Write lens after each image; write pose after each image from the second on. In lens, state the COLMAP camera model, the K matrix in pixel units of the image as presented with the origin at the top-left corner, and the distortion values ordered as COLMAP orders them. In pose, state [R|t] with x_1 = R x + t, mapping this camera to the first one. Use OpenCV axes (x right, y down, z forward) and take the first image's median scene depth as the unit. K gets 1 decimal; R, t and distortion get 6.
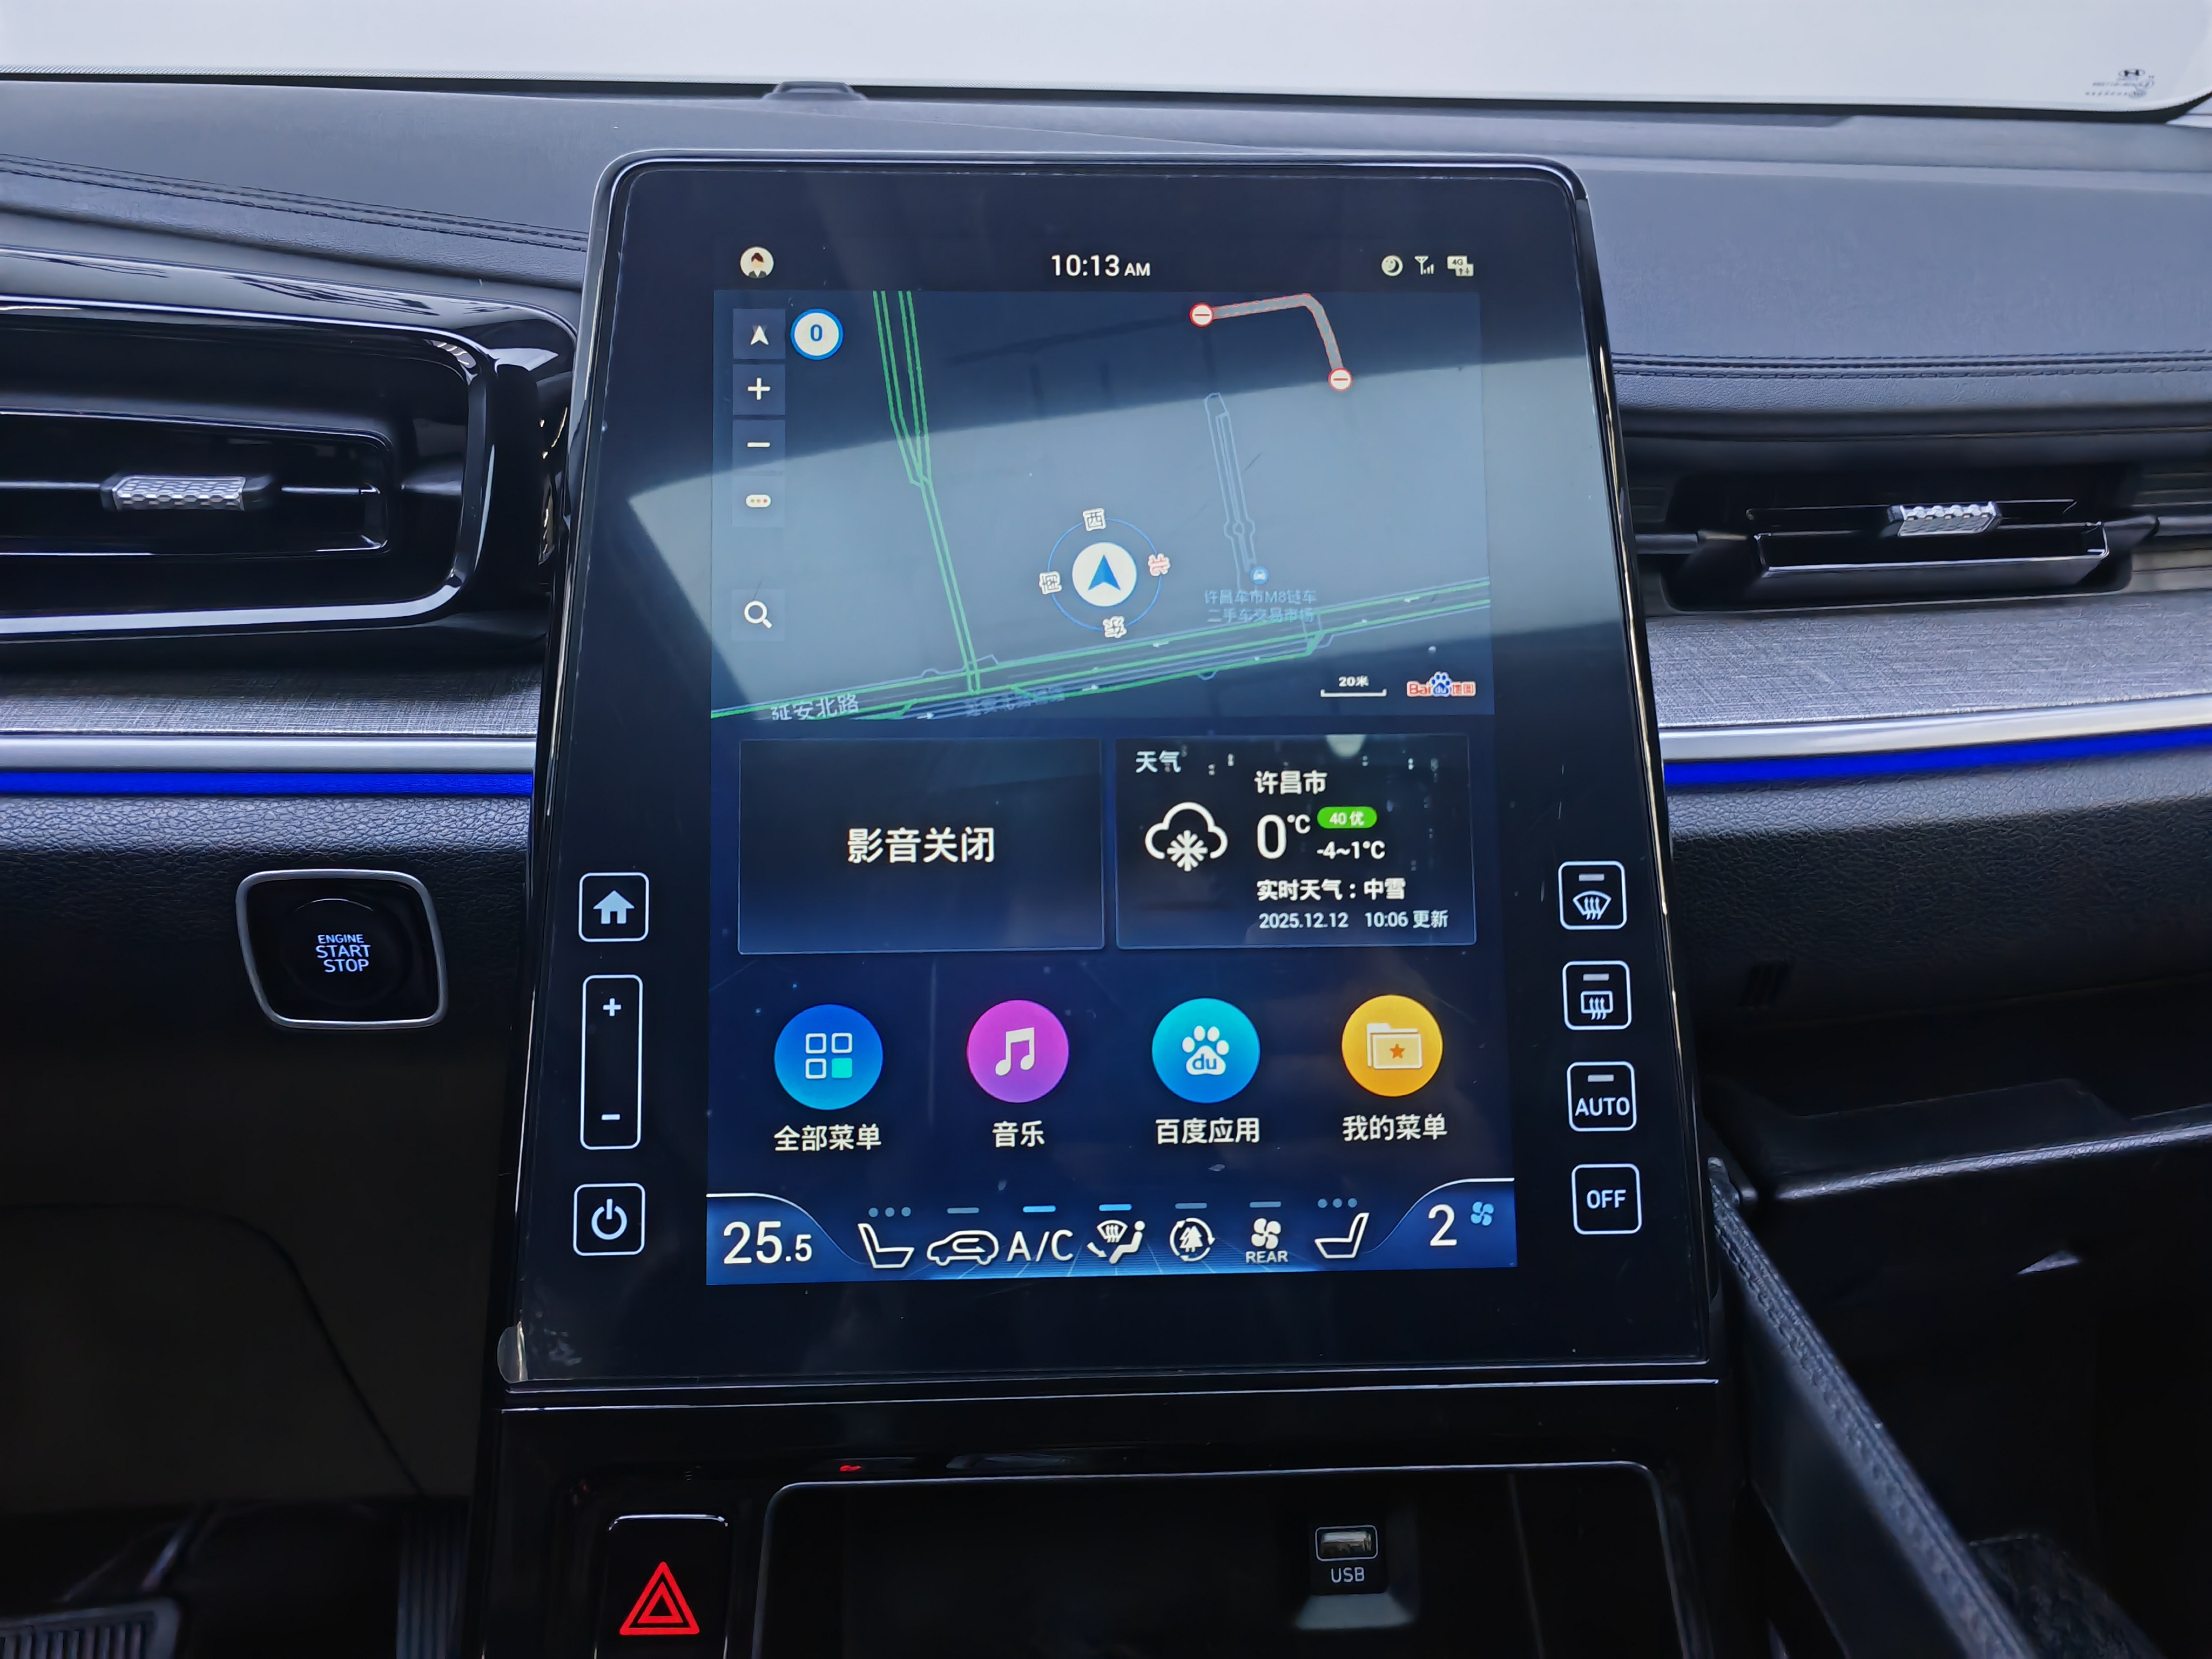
lens RADIAL K [[1726.8, 0, 1128.3], [0, 1726.8, 818.8], [0, 0, 1]] dist [0.025026, -0.002134]
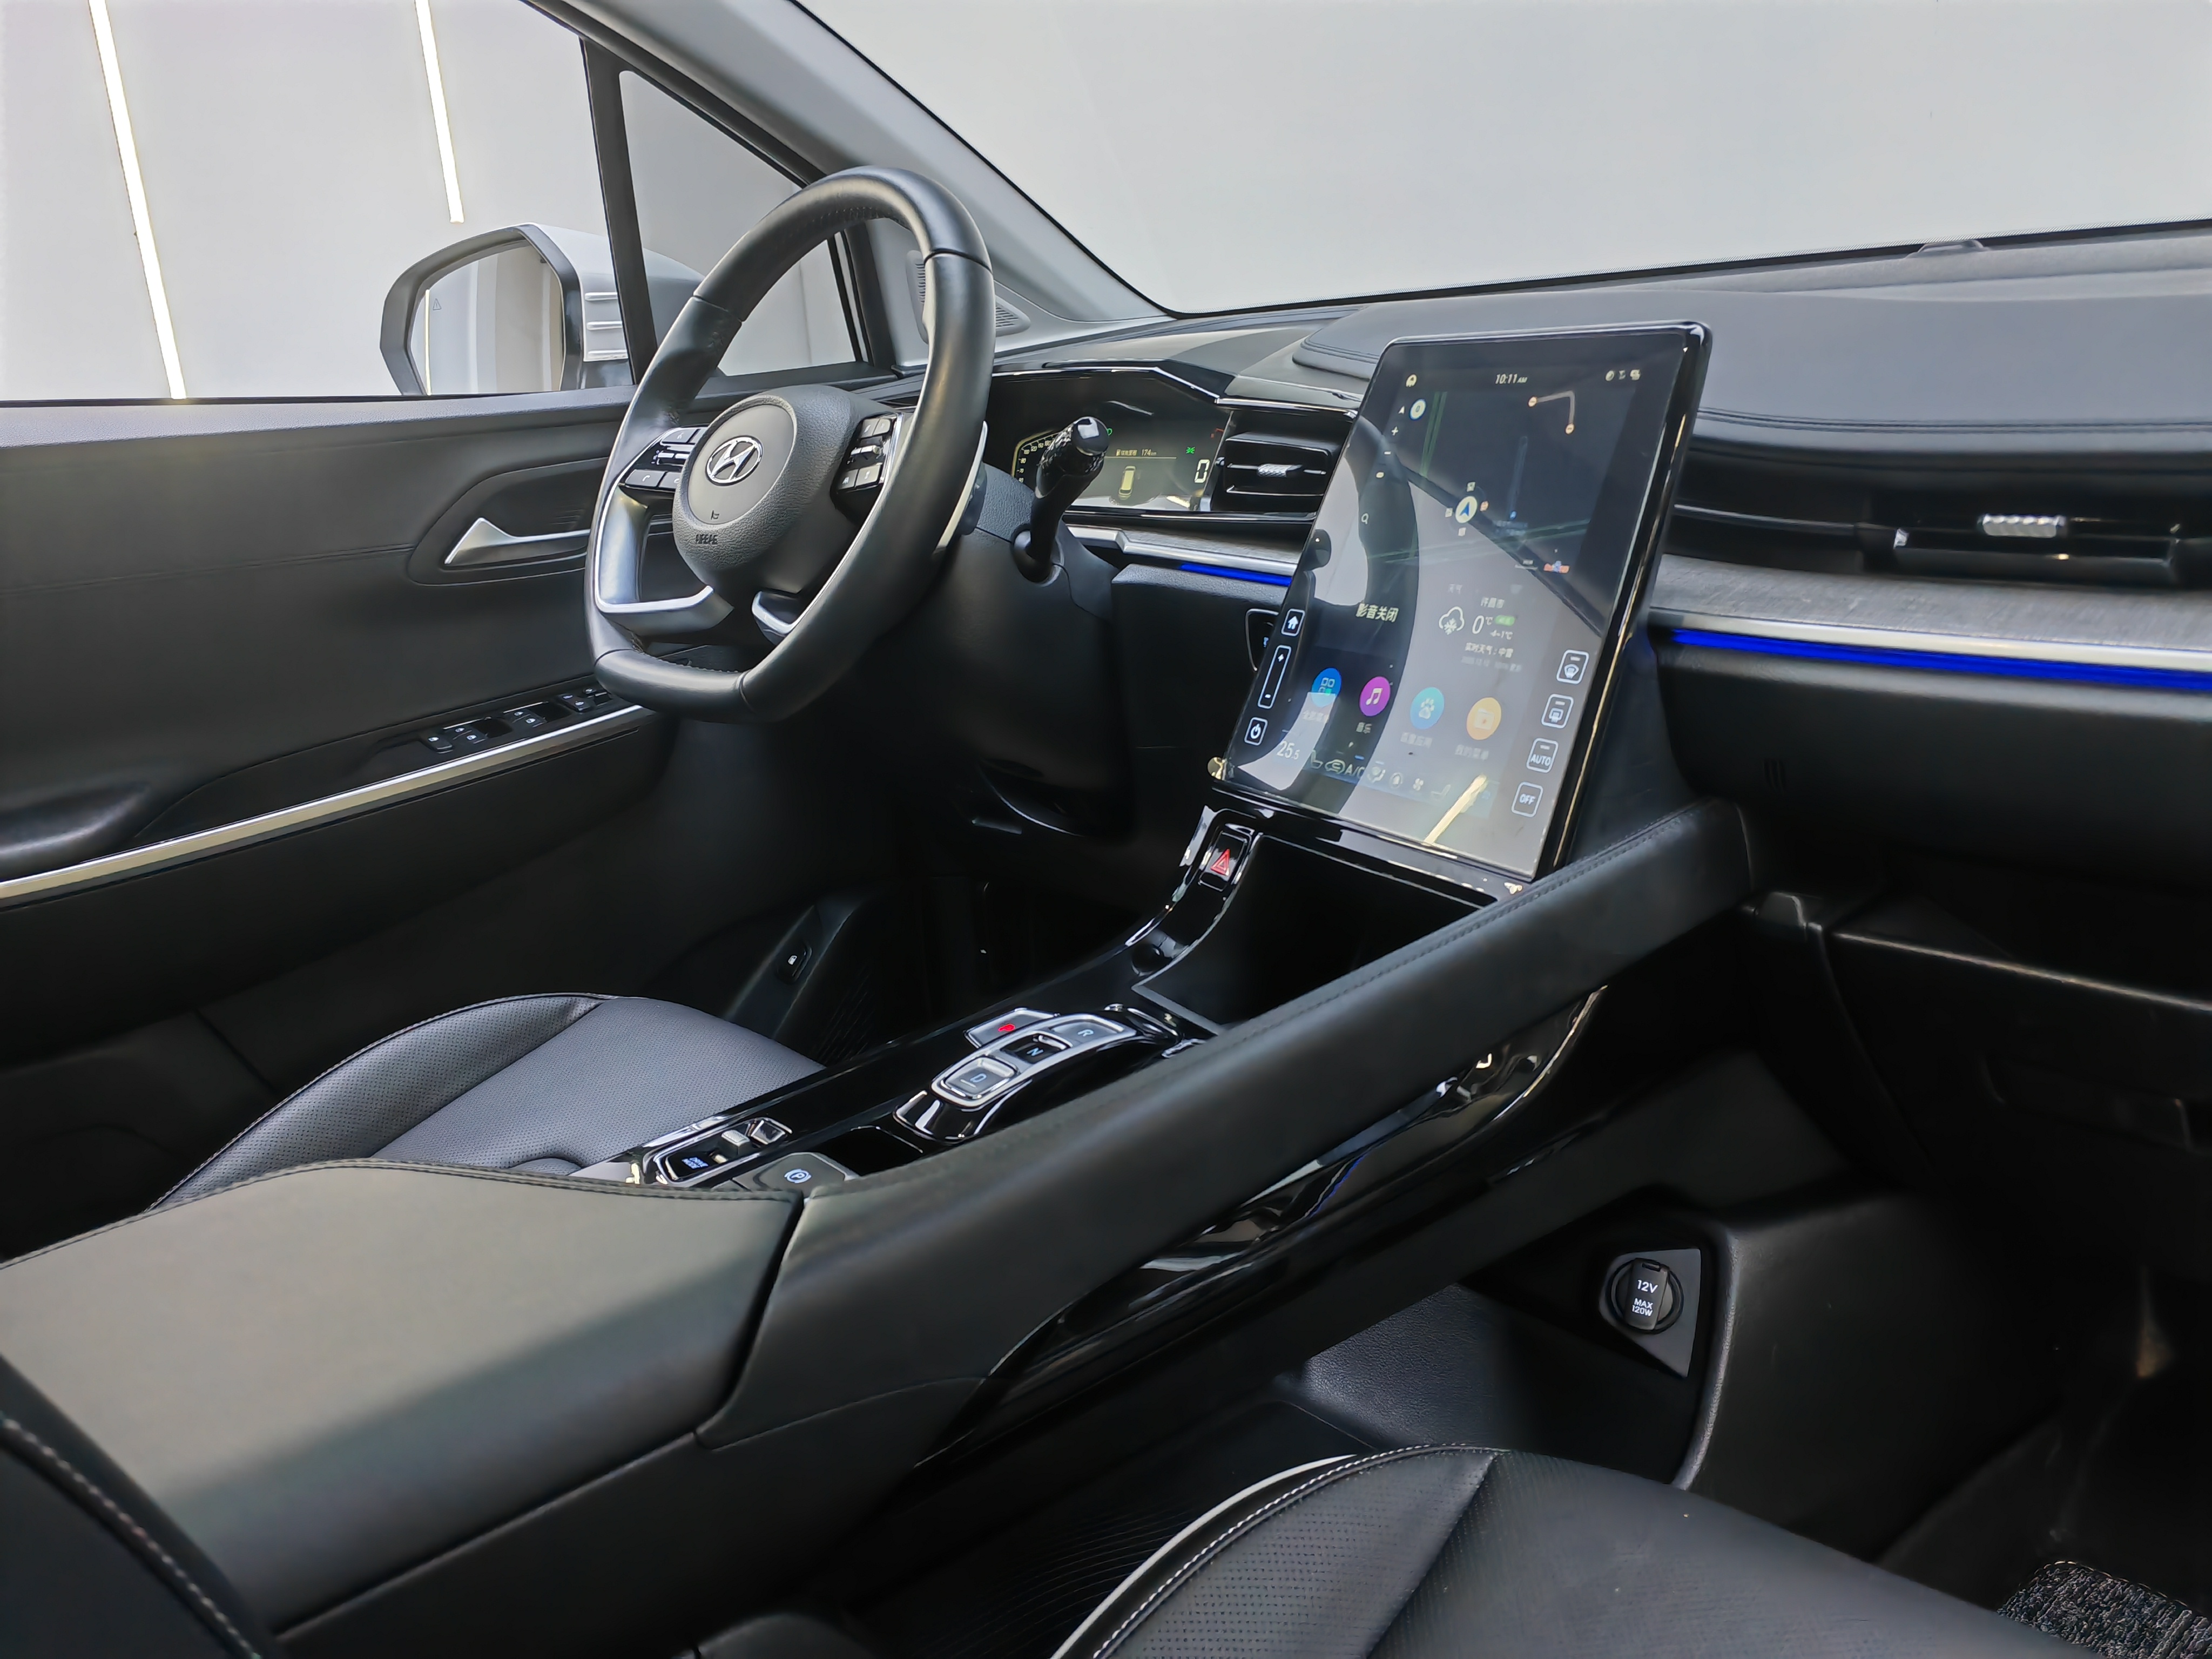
lens RADIAL K [[1751.0, 0, 1114.8], [0, 1751.0, 805.3], [0, 0, 1]] dist [0.053329, -0.008168]
pose [[0.490482, 0.187592, -0.851021, 1.884694], [-0.244511, 0.966953, 0.072225, 0.192711], [0.836446, 0.172659, 0.520141, -0.571965]]
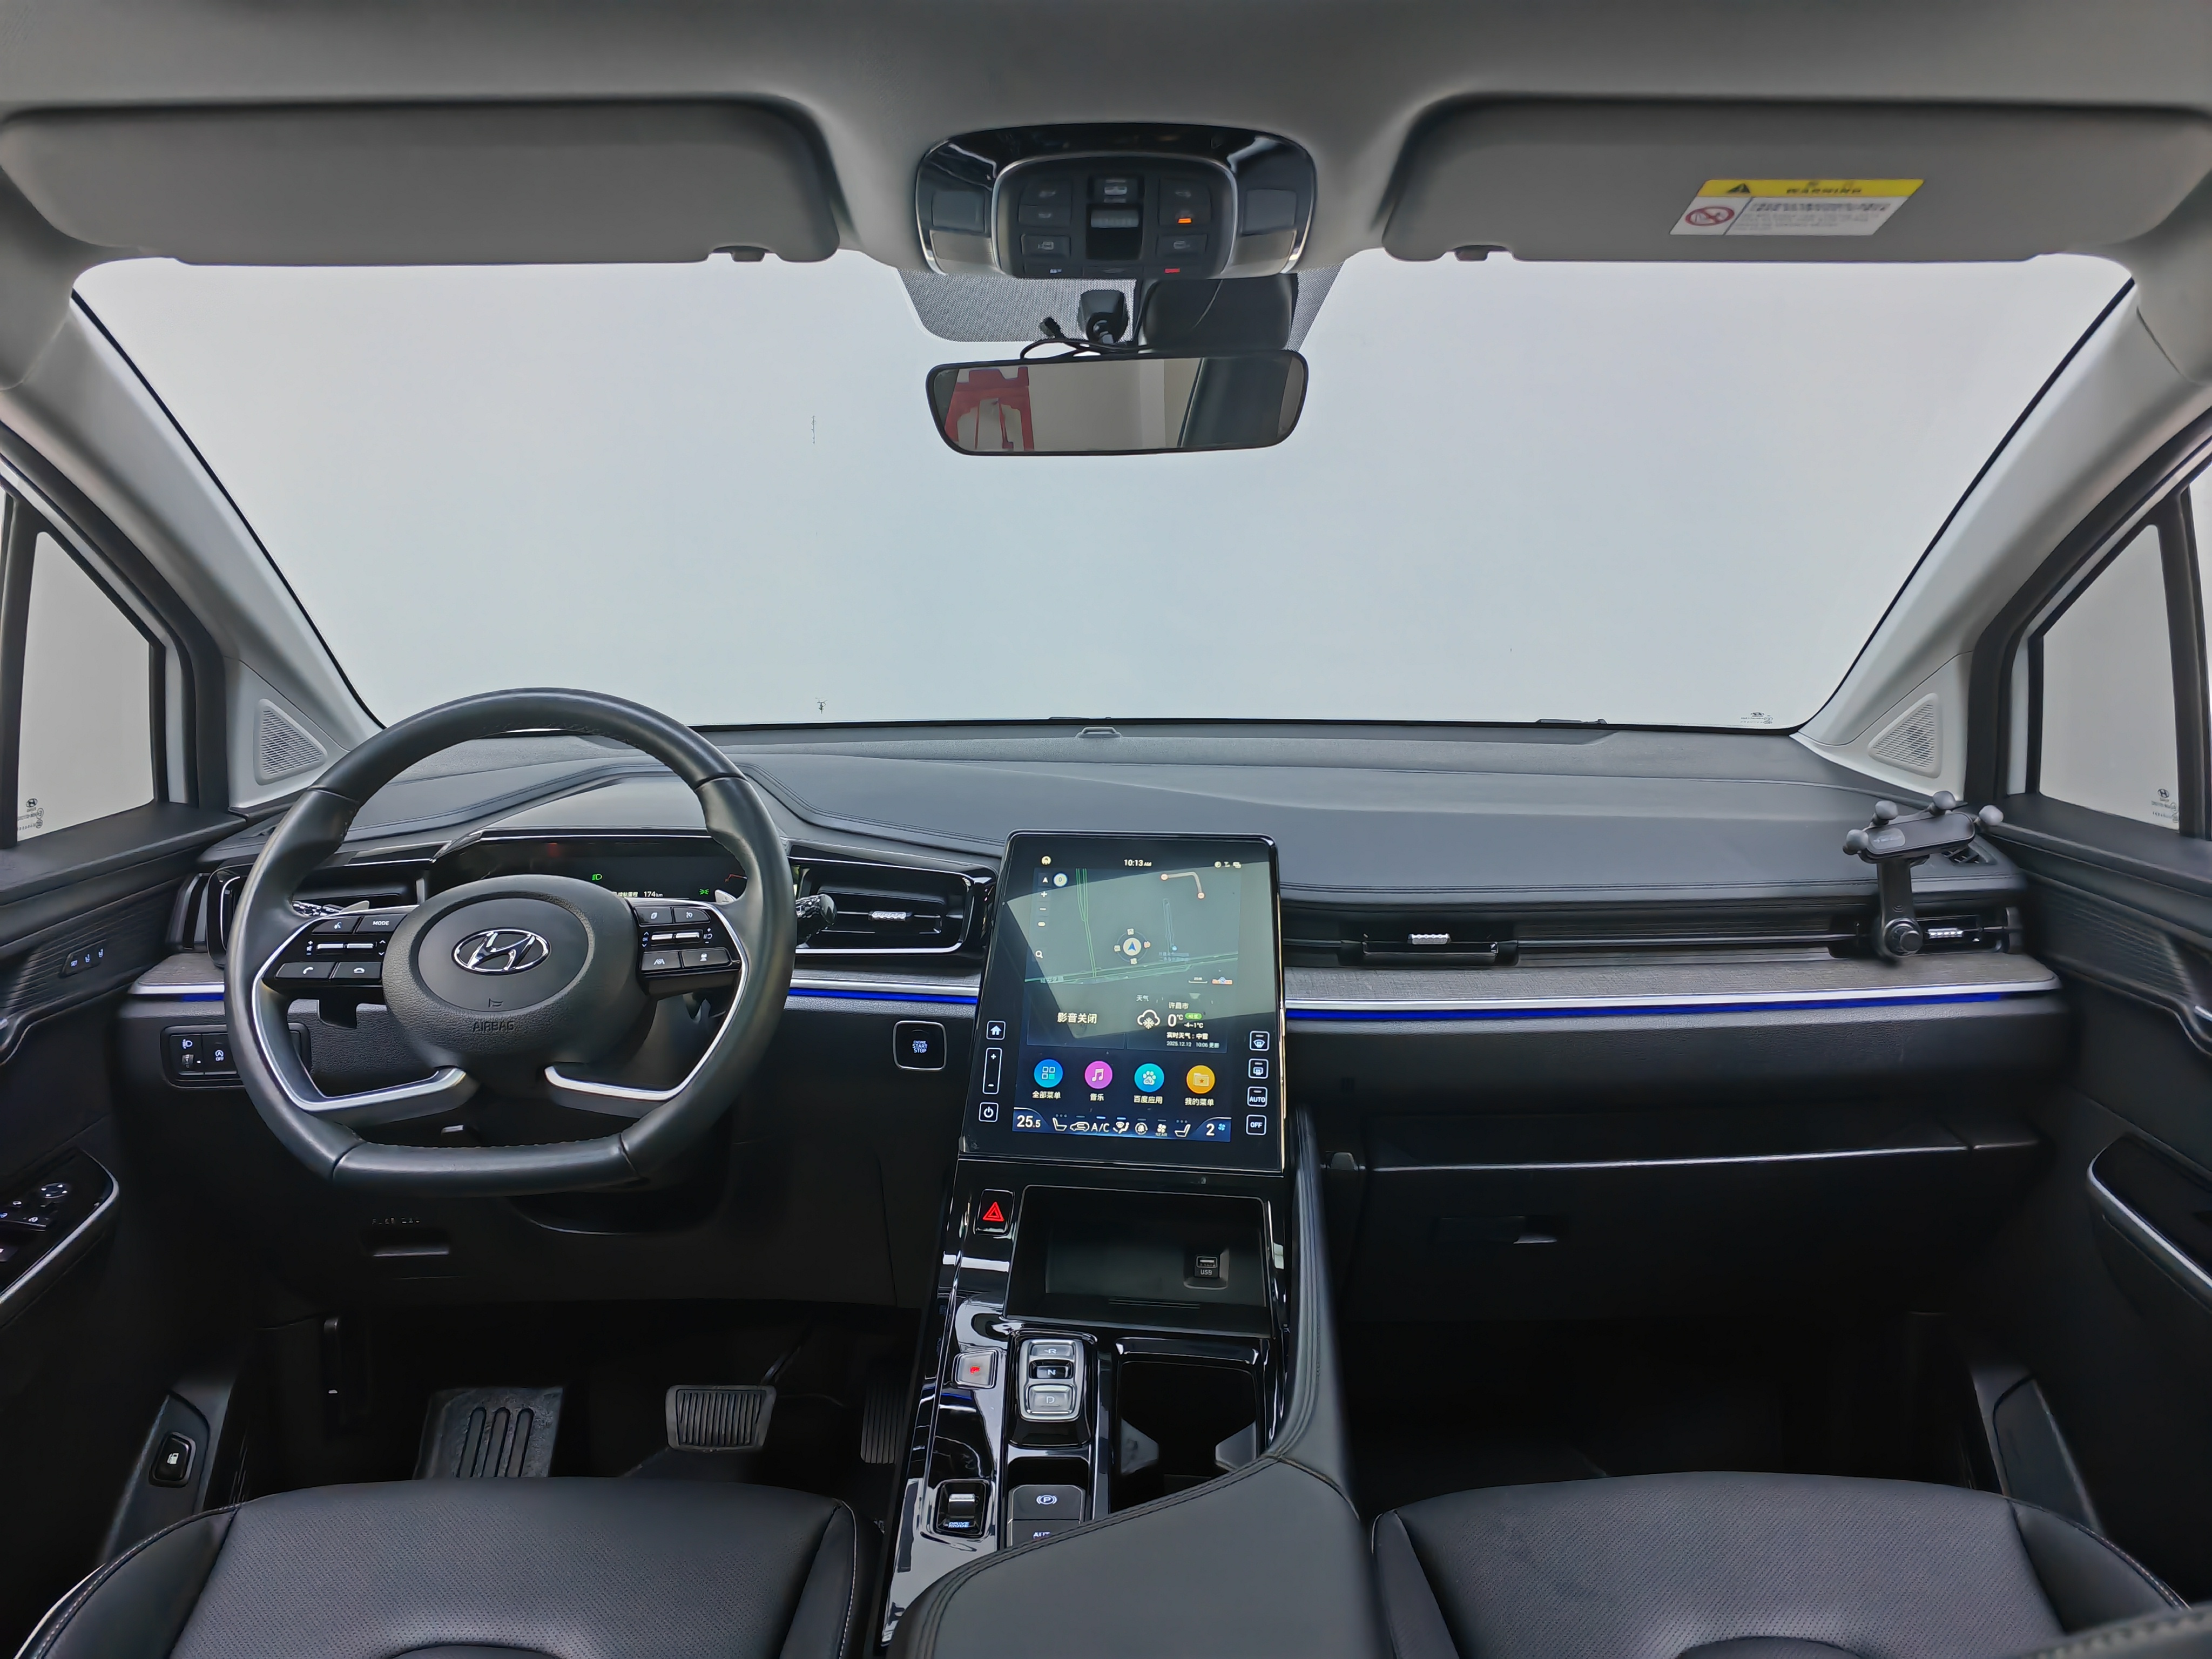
lens RADIAL K [[1751.0, 0, 1114.8], [0, 1751.0, 805.3], [0, 0, 1]] dist [0.053329, -0.008168]
pose [[0.977855, 0.017747, -0.208530, 0.730661], [-0.062287, 0.975925, -0.209023, 0.349196], [0.199800, 0.217383, 0.955418, -2.656789]]
